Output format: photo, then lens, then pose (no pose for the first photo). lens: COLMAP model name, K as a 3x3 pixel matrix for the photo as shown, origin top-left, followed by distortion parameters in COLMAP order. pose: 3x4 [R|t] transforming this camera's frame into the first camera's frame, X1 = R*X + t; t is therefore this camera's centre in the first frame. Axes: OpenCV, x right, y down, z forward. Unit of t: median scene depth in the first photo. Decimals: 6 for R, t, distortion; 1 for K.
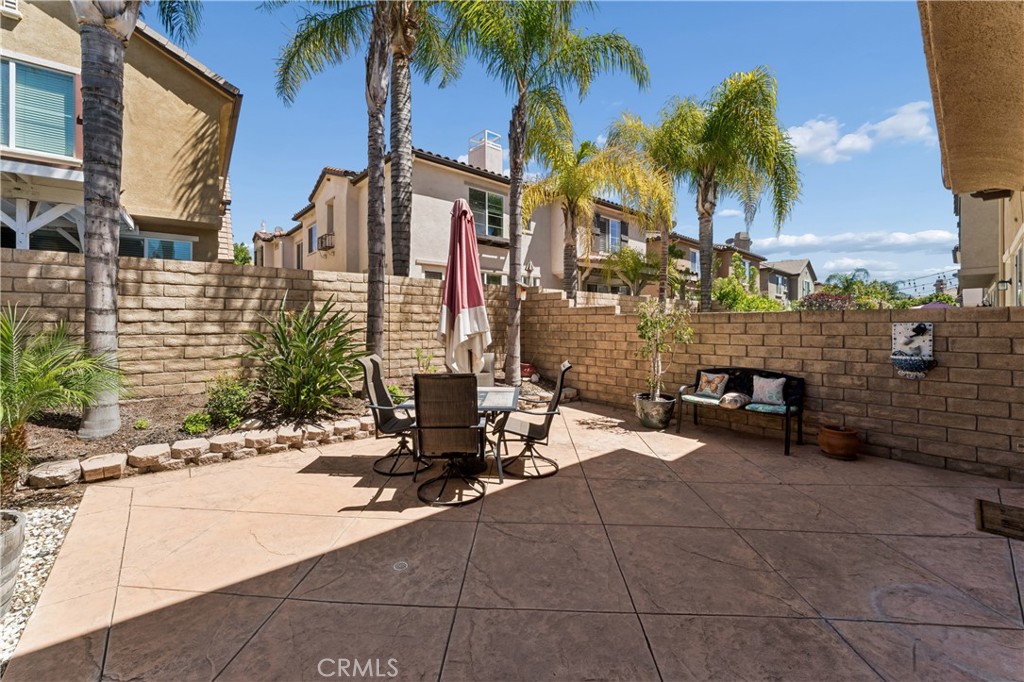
lens RADIAL K [[420.6, 0, 510.5], [0, 420.6, 323.9], [0, 0, 1]] dist [-0.000370, -0.000016]
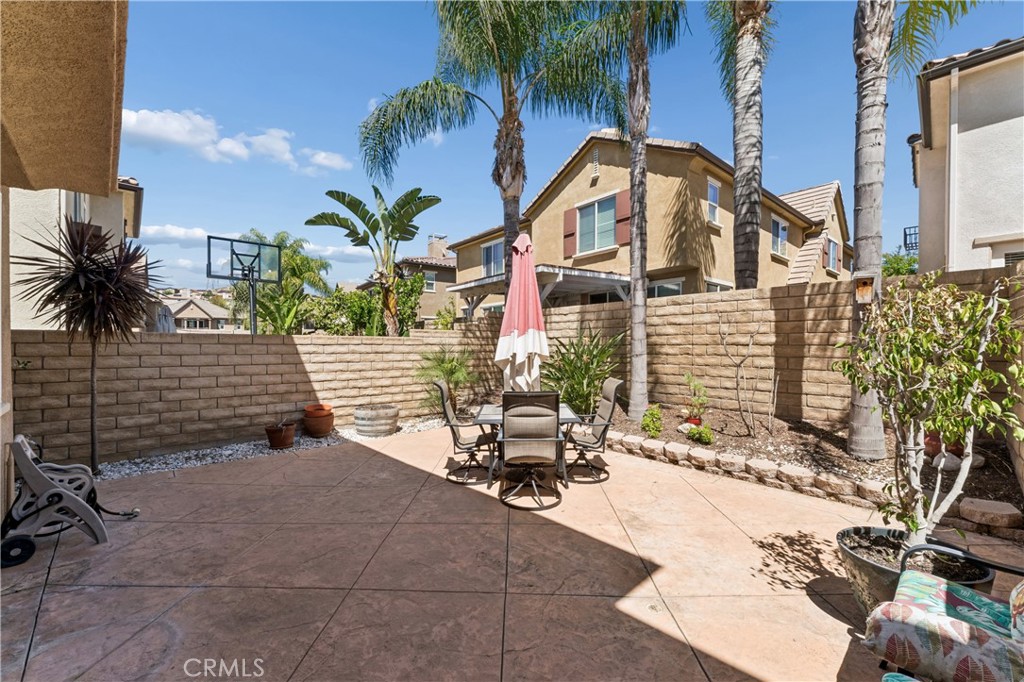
lens RADIAL K [[416.7, 0, 512.2], [0, 416.7, 348.5], [0, 0, 1]] dist [0.001567, 0.000156]
pose [[0.028734, 0.007084, -0.999562, 1.145843], [-0.001812, 0.999974, 0.007034, -0.004097], [0.999585, 0.001610, 0.028746, 1.083153]]
